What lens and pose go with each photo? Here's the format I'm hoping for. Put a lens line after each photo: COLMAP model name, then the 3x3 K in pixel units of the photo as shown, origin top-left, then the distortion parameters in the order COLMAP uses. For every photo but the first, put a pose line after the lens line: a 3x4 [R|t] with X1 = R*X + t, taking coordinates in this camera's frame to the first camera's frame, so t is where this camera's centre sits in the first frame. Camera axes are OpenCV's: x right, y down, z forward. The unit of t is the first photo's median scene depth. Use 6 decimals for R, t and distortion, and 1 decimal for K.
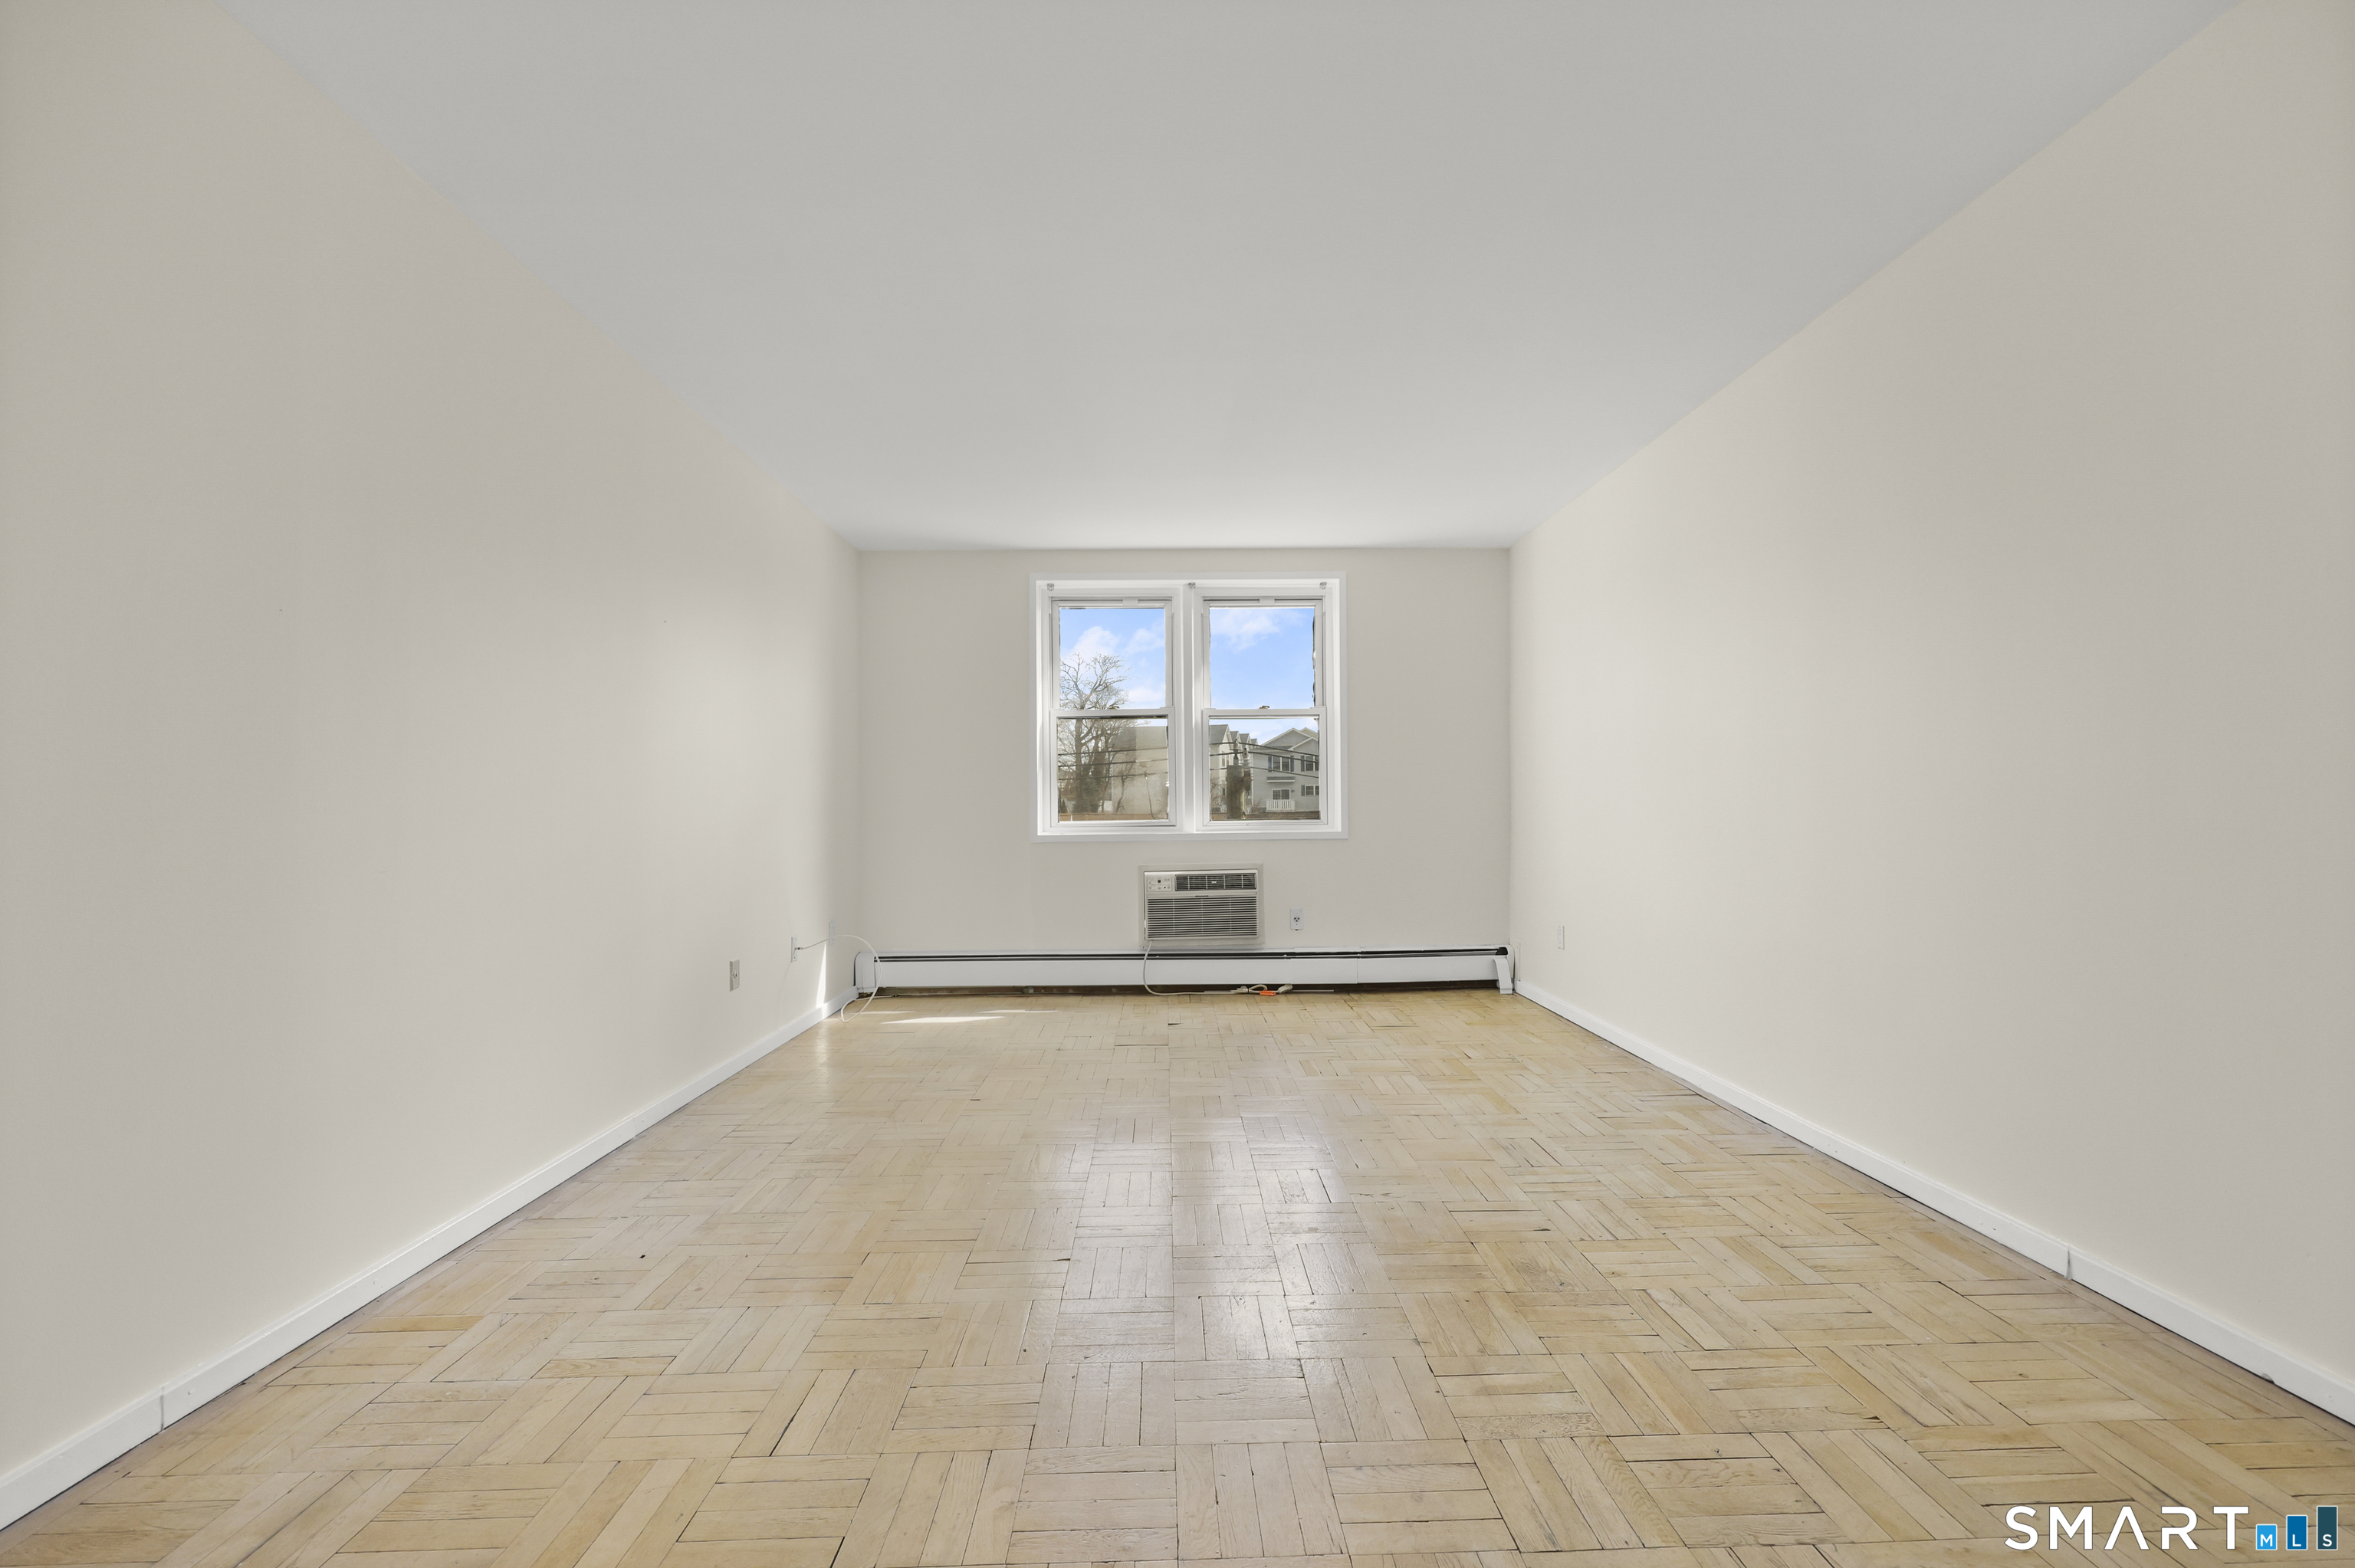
lens RADIAL K [[963.7, 0, 1185.4], [0, 963.7, 795.1], [0, 0, 1]] dist [0.005187, -0.000067]
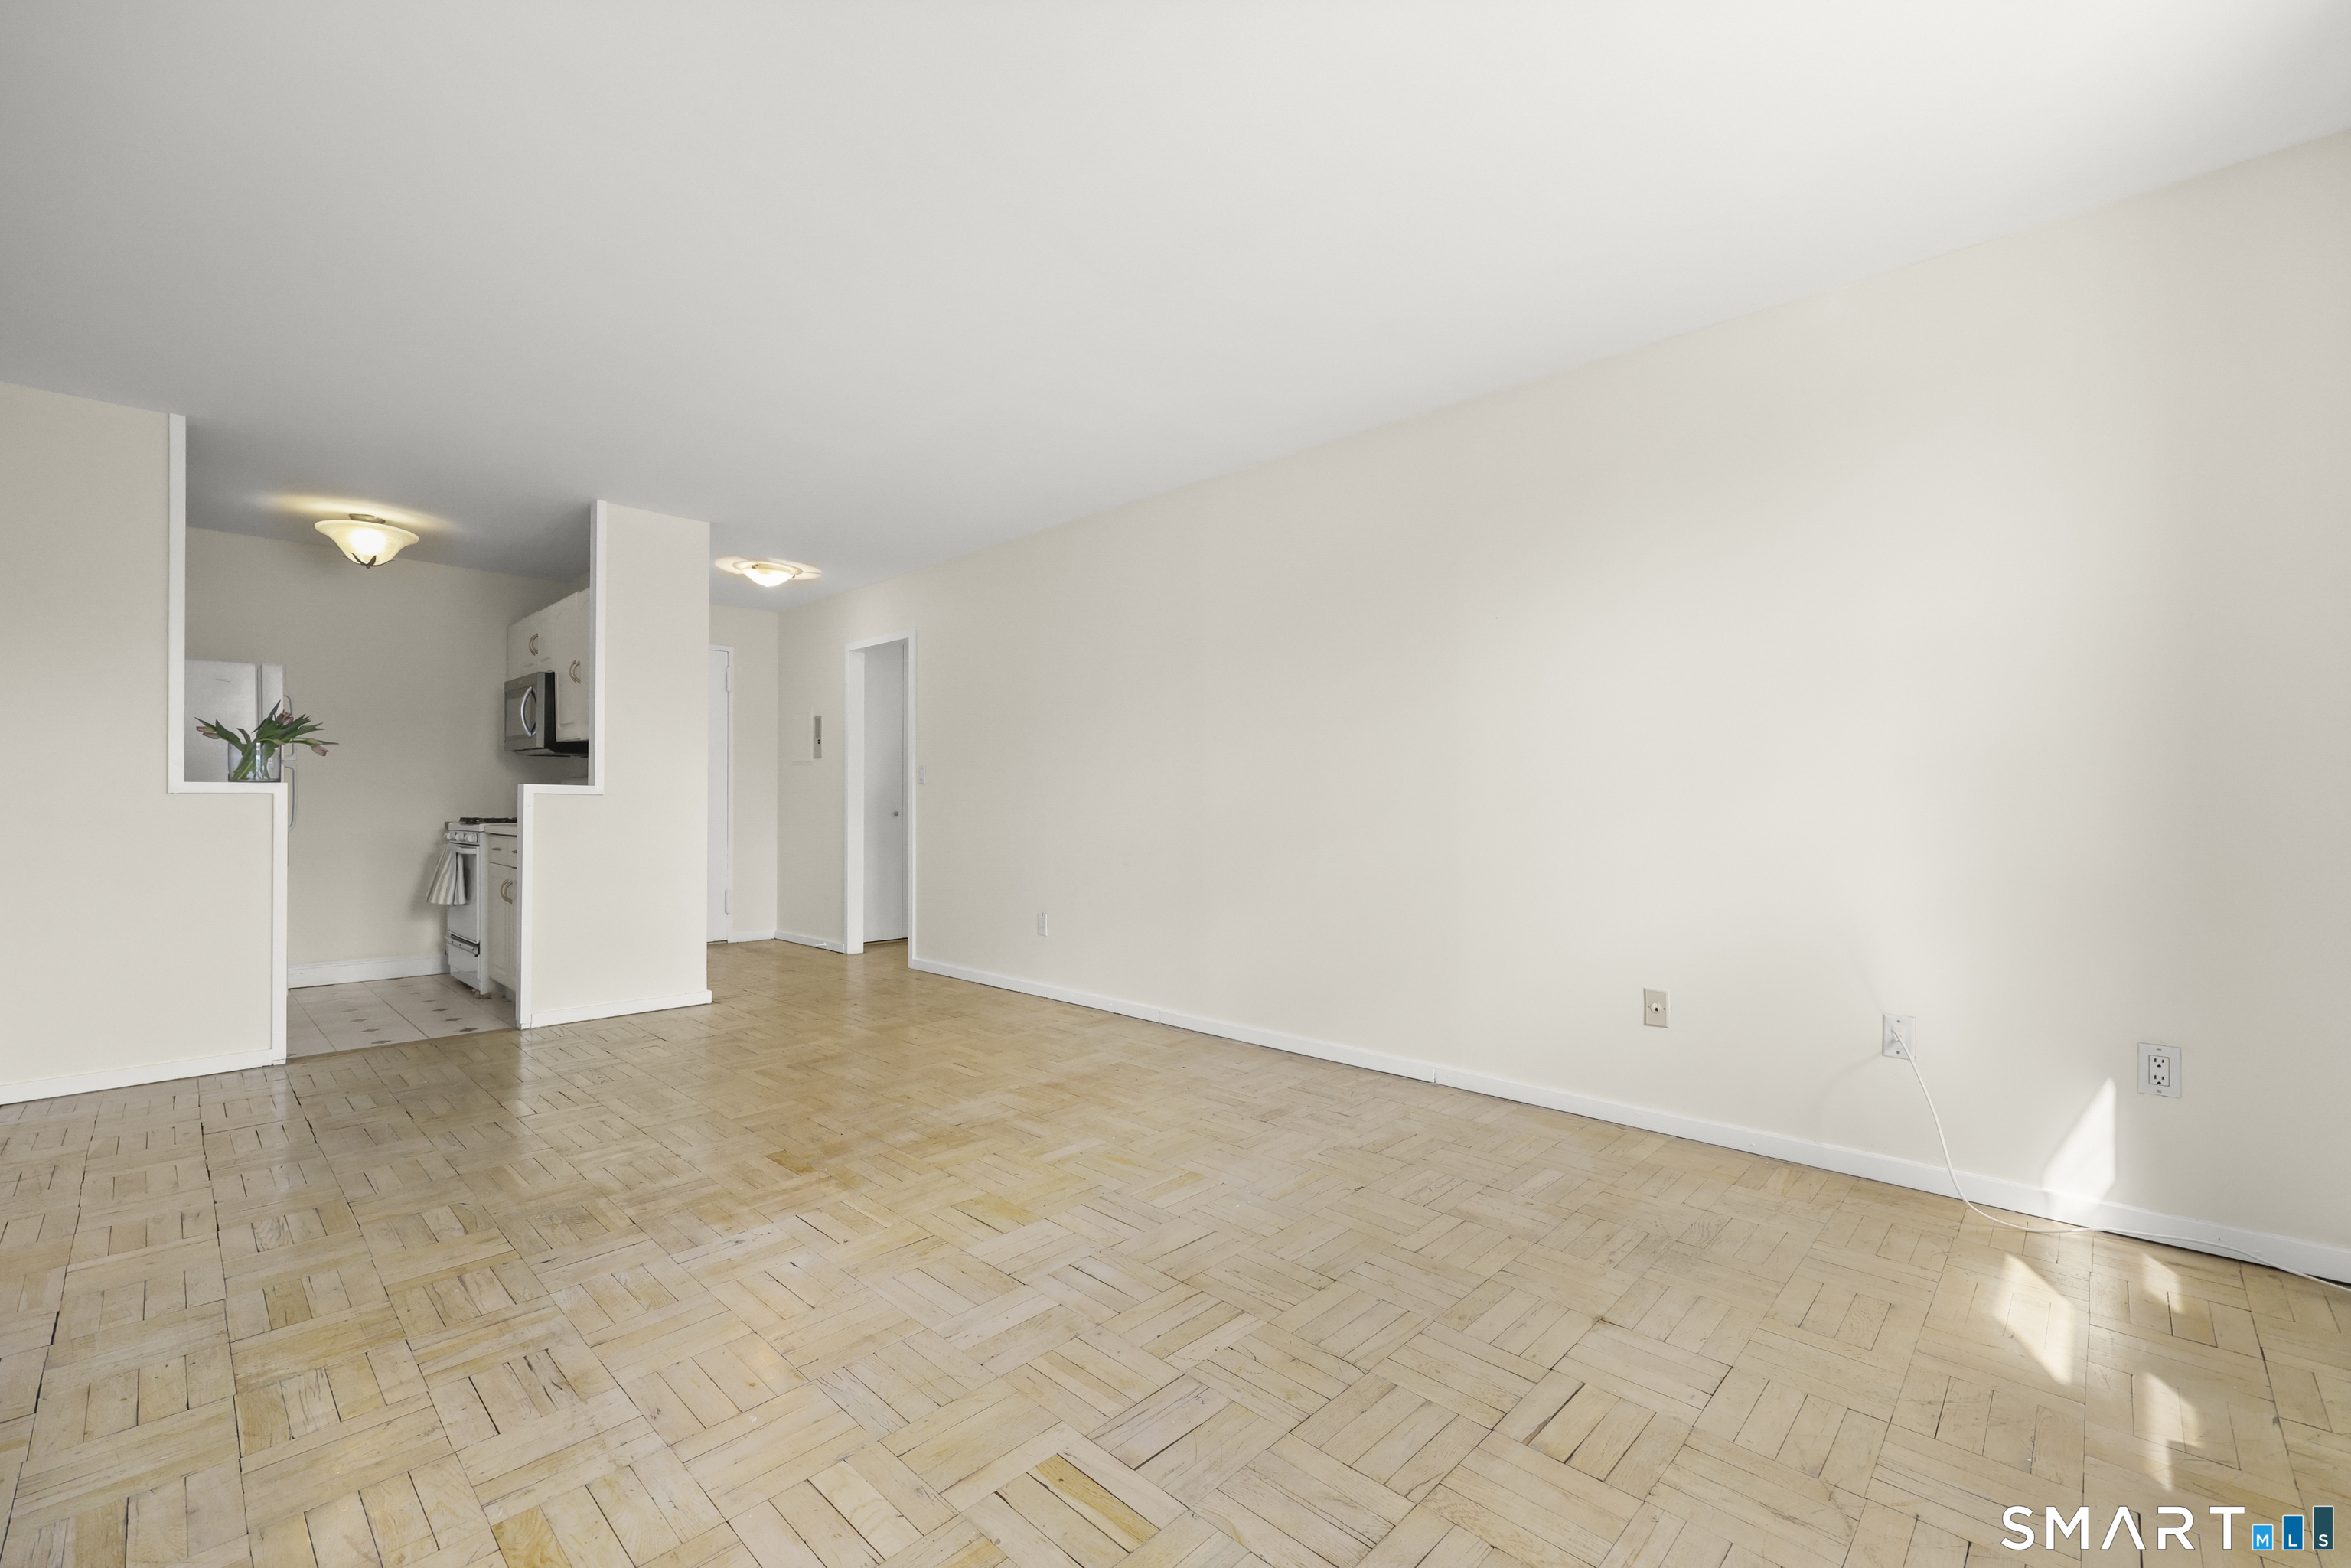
lens RADIAL K [[962.2, 0, 1177.5], [0, 962.2, 804.0], [0, 0, 1]] dist [0.005187, -0.000067]
pose [[-0.709968, 0.007562, -0.704194, 0.632505], [0.016578, 0.999845, -0.005977, 0.030548], [0.704039, -0.015917, -0.709983, 2.234493]]
